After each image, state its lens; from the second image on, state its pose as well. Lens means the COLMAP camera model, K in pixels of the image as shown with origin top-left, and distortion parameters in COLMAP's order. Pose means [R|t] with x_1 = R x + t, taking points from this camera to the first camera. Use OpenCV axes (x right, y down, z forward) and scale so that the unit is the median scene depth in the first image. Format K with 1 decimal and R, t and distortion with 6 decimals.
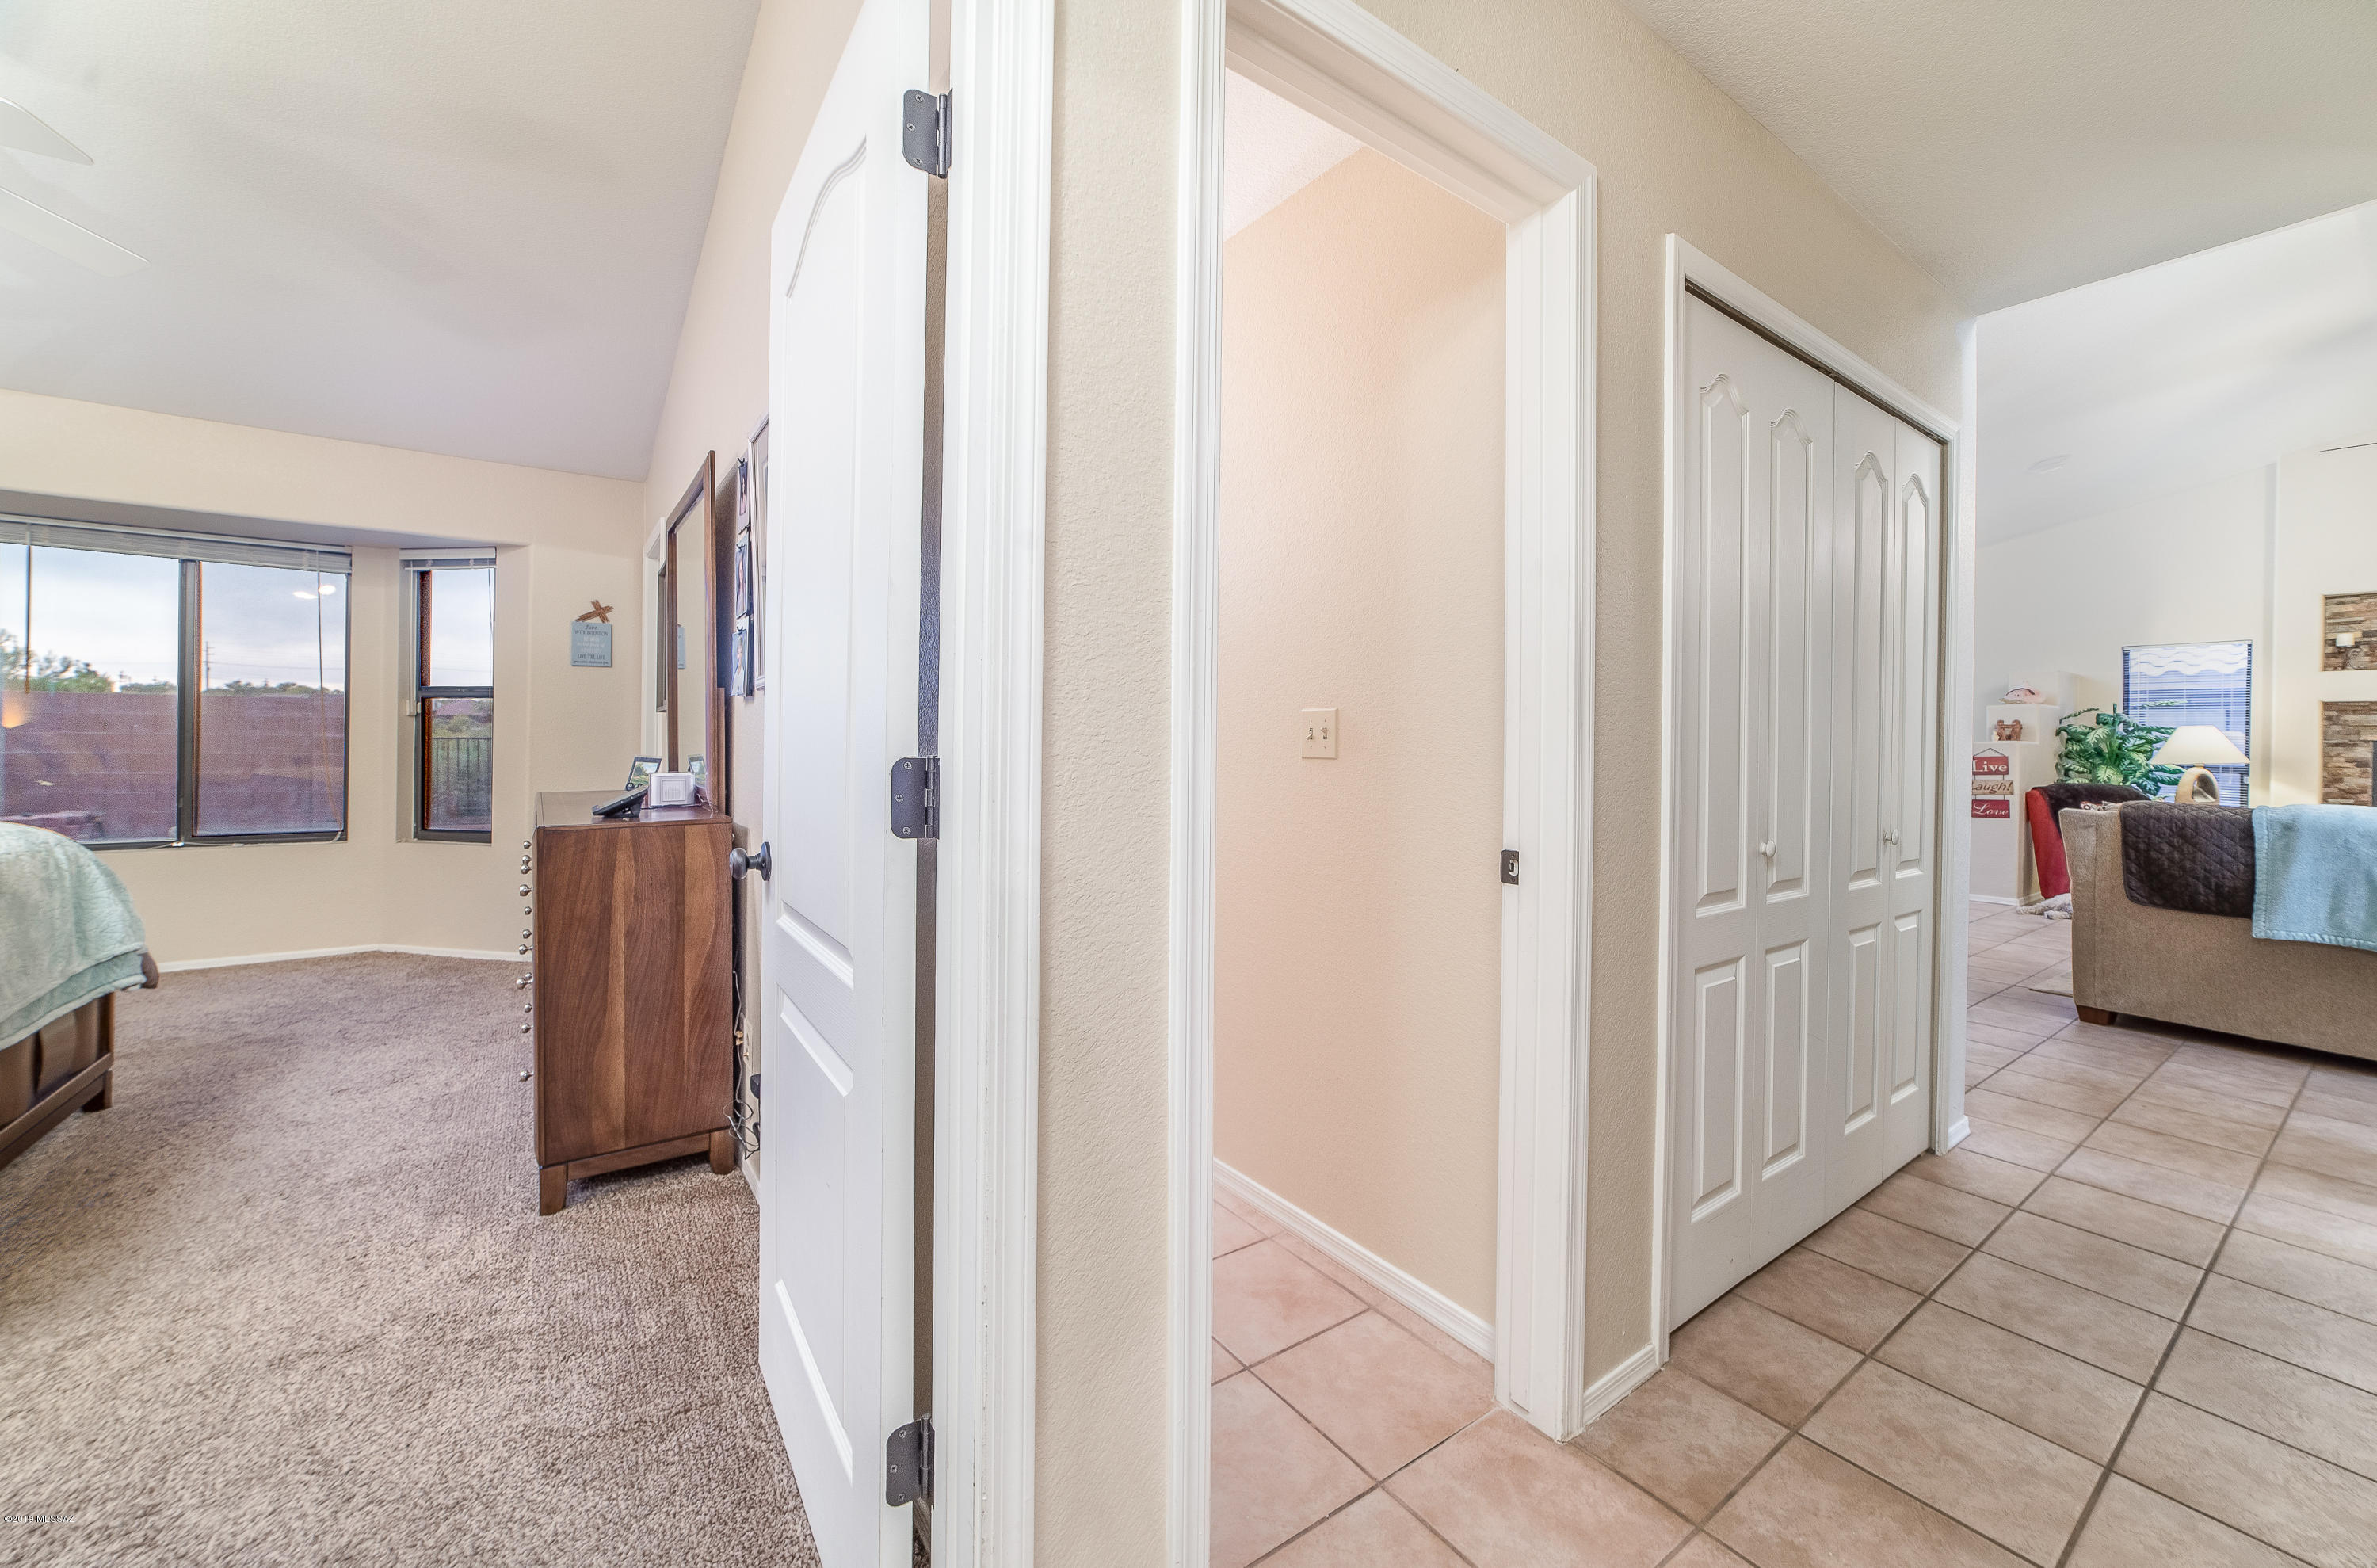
lens RADIAL K [[929.1, 0, 1204.8], [0, 929.1, 741.1], [0, 0, 1]] dist [-0.011849, 0.003151]
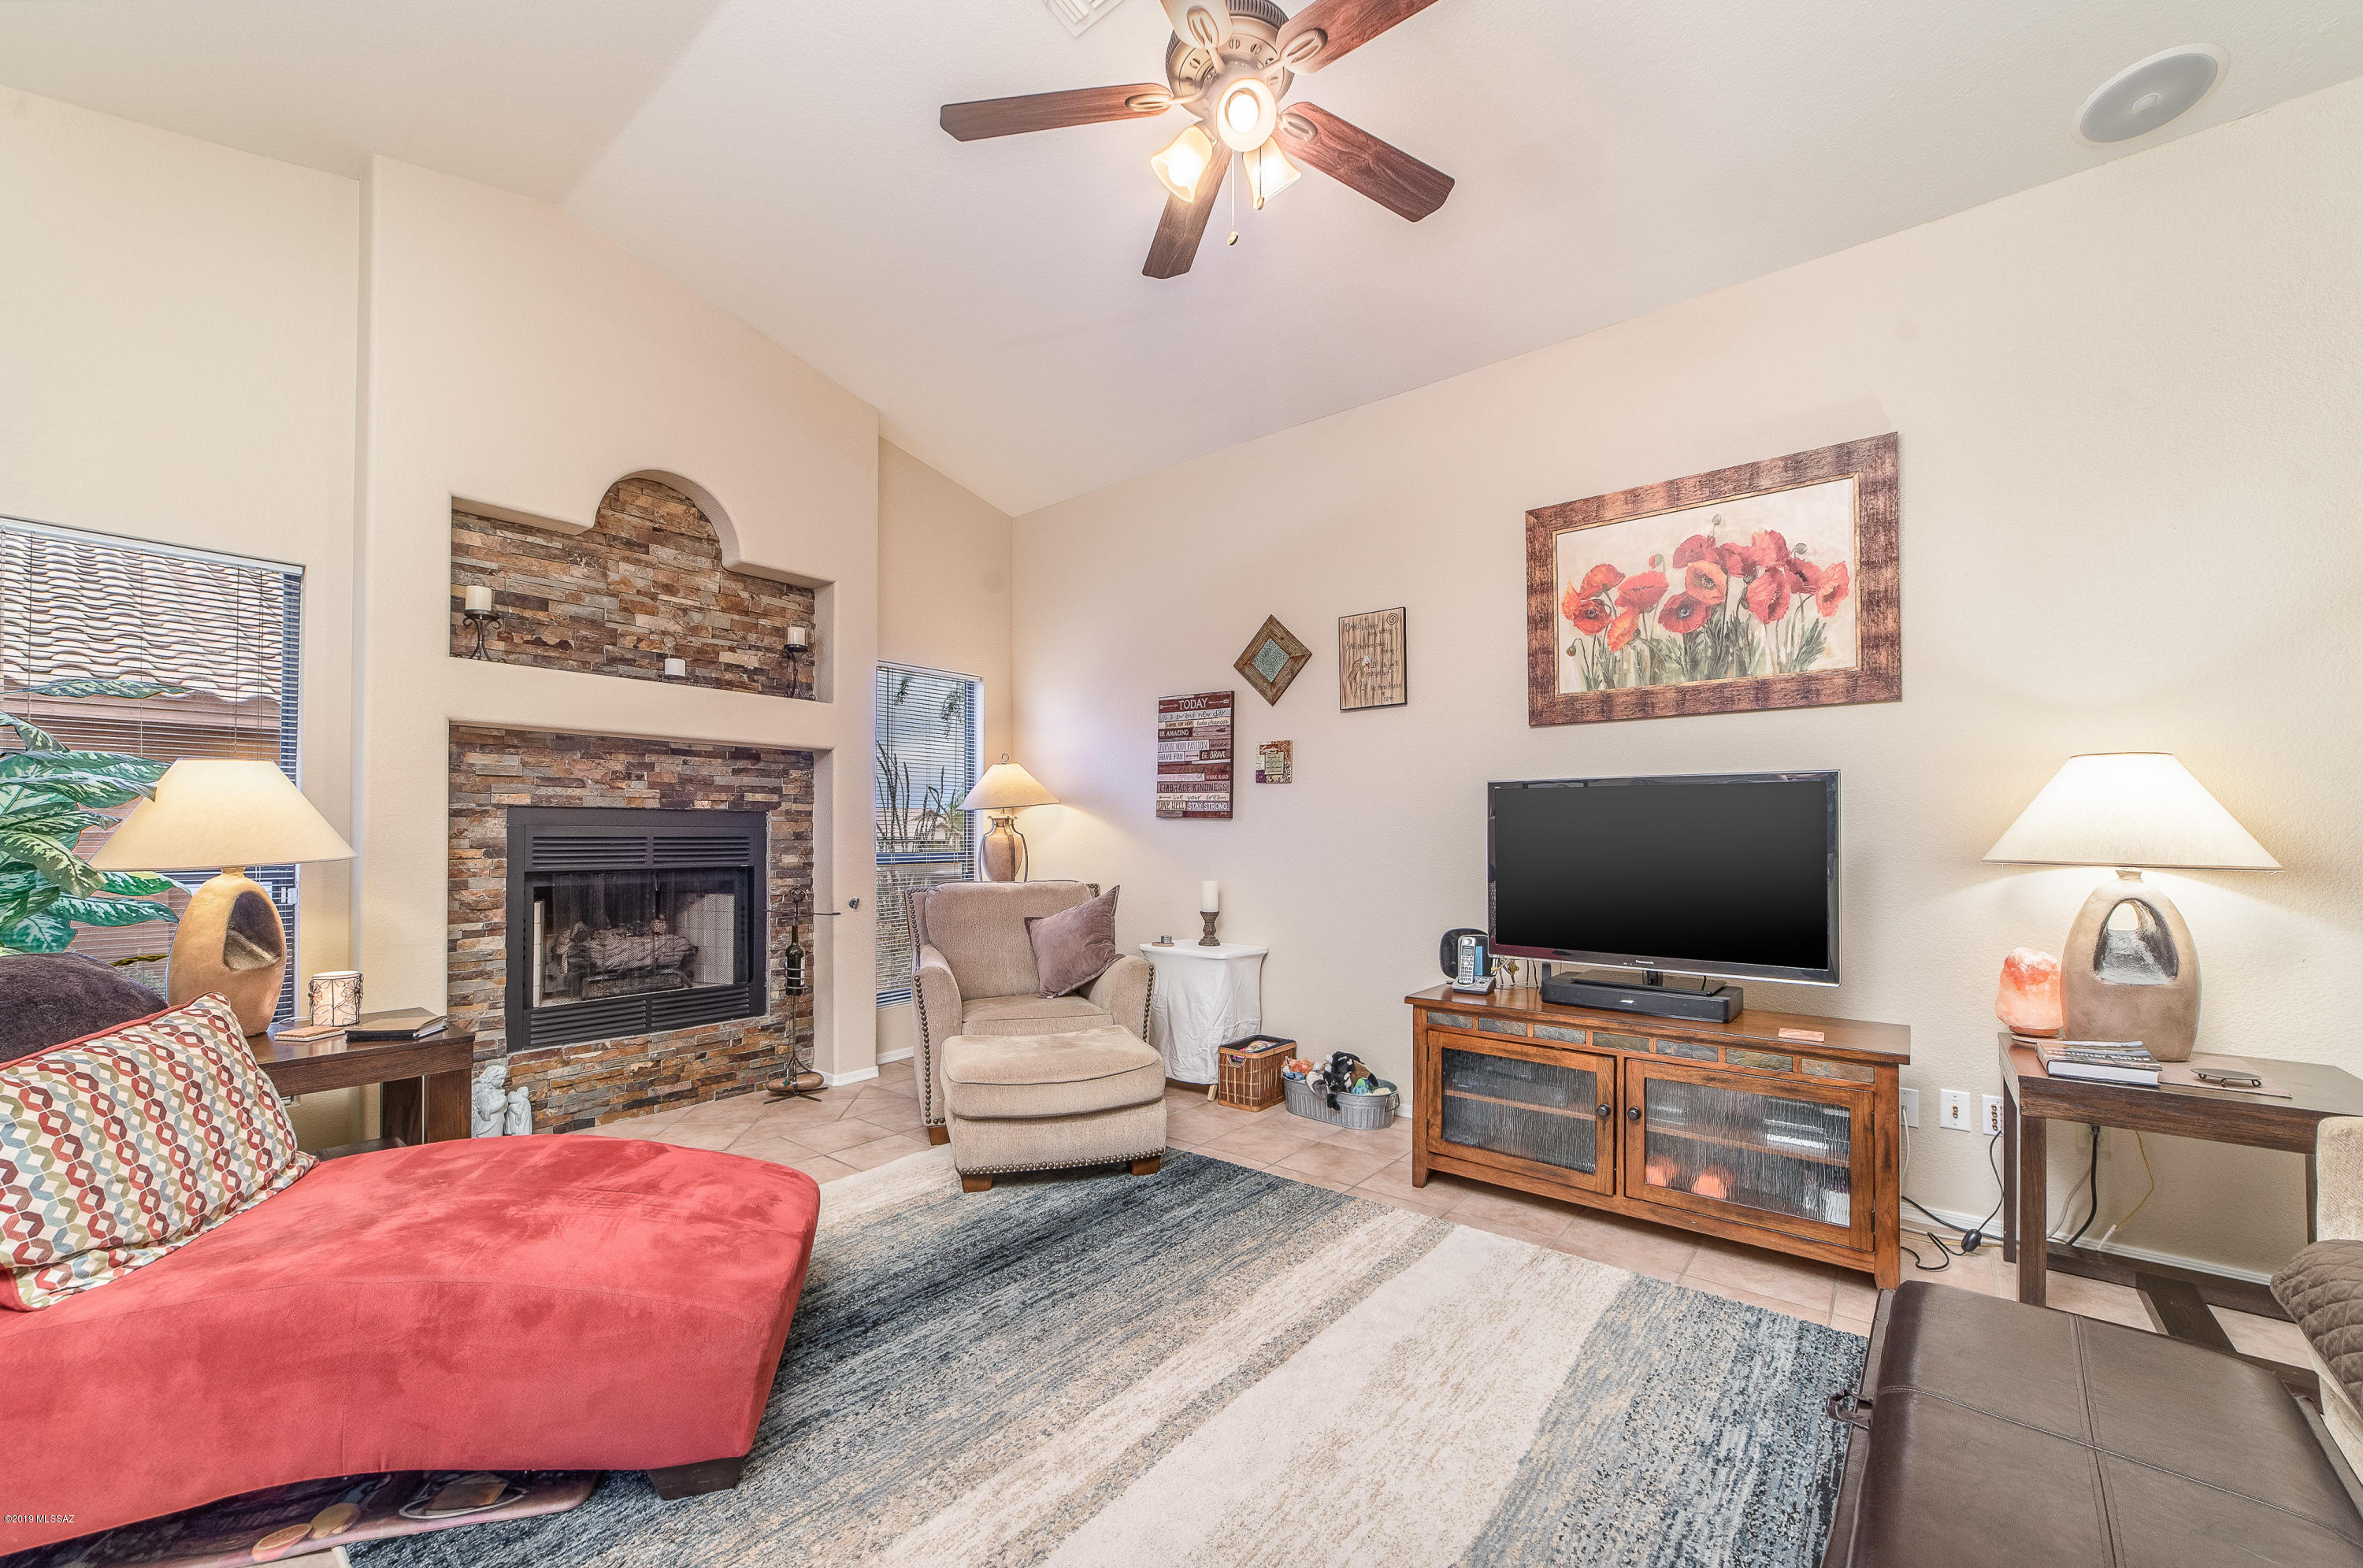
lens RADIAL K [[923.5, 0, 1152.2], [0, 923.5, 818.4], [0, 0, 1]] dist [-0.011849, 0.003151]
pose [[-0.254593, -0.000482, 0.967048, 0.668770], [-0.007125, 0.999974, -0.001378, 0.005221], [-0.967022, -0.007241, -0.254590, 0.771490]]
